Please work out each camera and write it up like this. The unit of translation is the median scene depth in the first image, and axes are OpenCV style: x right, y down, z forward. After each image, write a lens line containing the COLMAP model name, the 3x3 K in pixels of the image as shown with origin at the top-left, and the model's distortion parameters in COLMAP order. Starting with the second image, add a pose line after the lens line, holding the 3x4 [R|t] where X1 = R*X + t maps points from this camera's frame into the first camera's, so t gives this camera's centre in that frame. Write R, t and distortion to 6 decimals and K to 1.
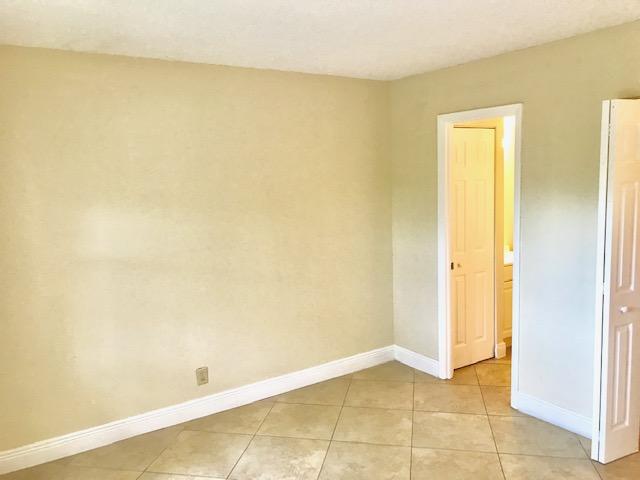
lens RADIAL K [[536.9, 0, 319.5], [0, 536.9, 241.8], [0, 0, 1]] dist [0.052051, -0.013722]
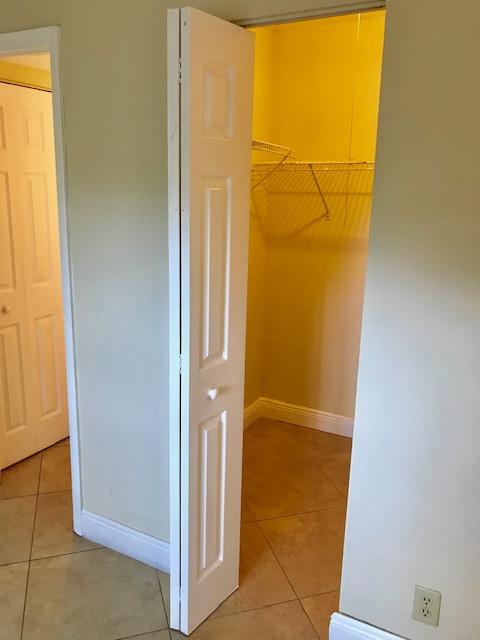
lens RADIAL K [[536.9, 0, 239.7], [0, 536.9, 319.9], [0, 0, 1]] dist [0.052051, -0.013722]
pose [[0.883088, -0.059866, 0.465373, 0.301083], [0.006609, 0.993316, 0.115239, -0.023541], [-0.469161, -0.098690, 0.877581, 0.454765]]
